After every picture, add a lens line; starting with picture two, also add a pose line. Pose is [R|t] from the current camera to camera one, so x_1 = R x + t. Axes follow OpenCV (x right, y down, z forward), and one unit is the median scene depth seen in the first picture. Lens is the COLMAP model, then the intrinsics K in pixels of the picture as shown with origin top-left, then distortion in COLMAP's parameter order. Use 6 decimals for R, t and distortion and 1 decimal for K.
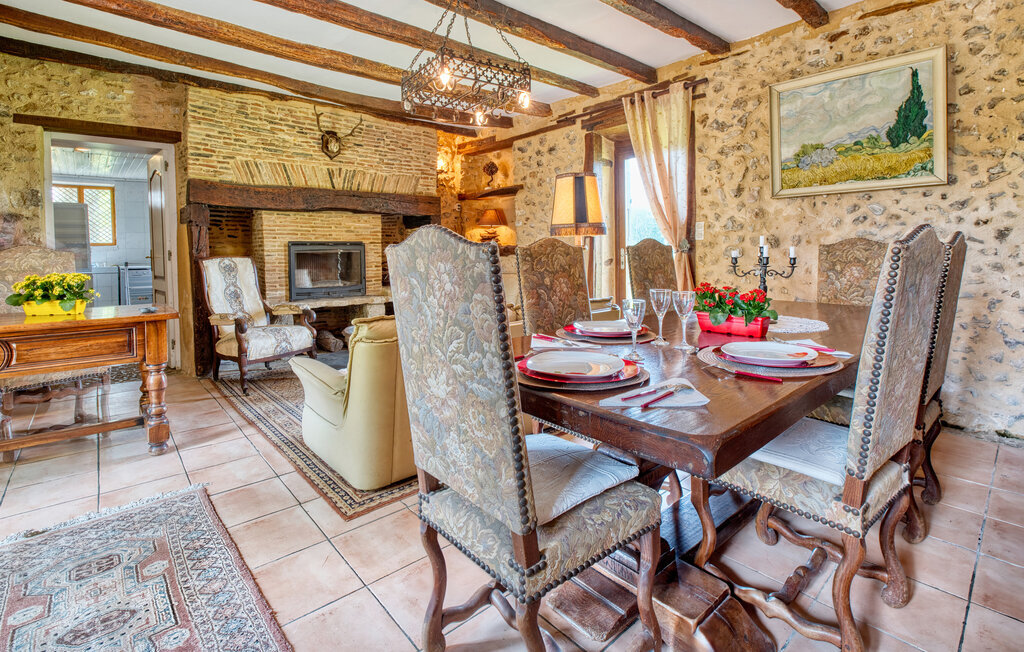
lens RADIAL K [[486.3, 0, 512.0], [0, 486.3, 268.7], [0, 0, 1]] dist [0.000163, -0.011209]
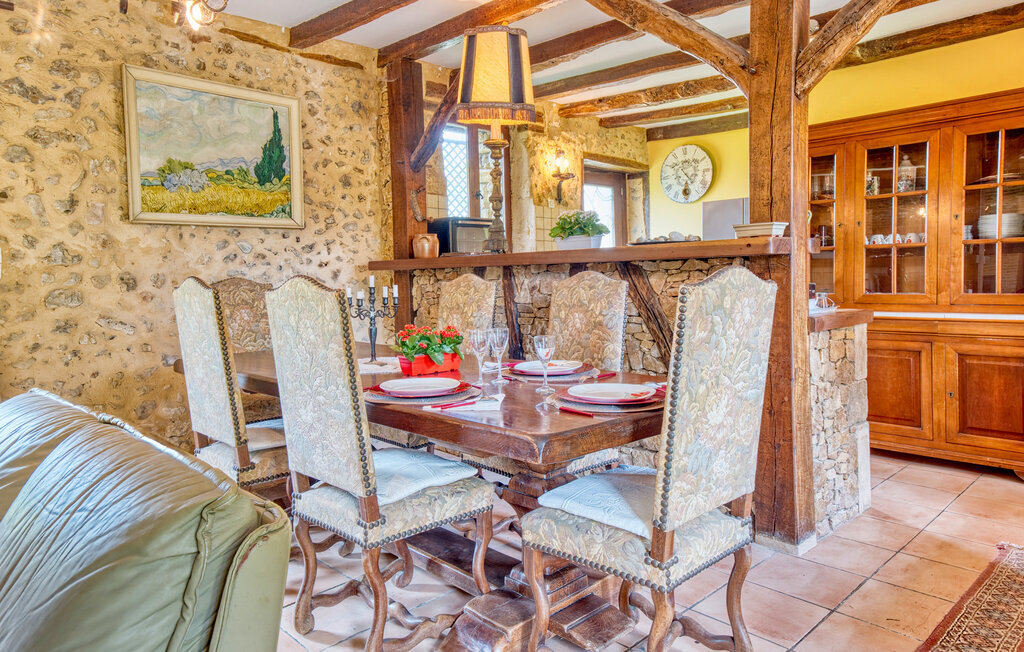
lens RADIAL K [[670.1, 0, 515.9], [0, 670.1, 304.2], [0, 0, 1]] dist [0.051705, -0.002317]
pose [[-0.055333, -0.031621, 0.997967, -0.469025], [0.061251, 0.997509, 0.035002, -0.021614], [-0.996587, 0.063063, -0.053259, 0.449601]]
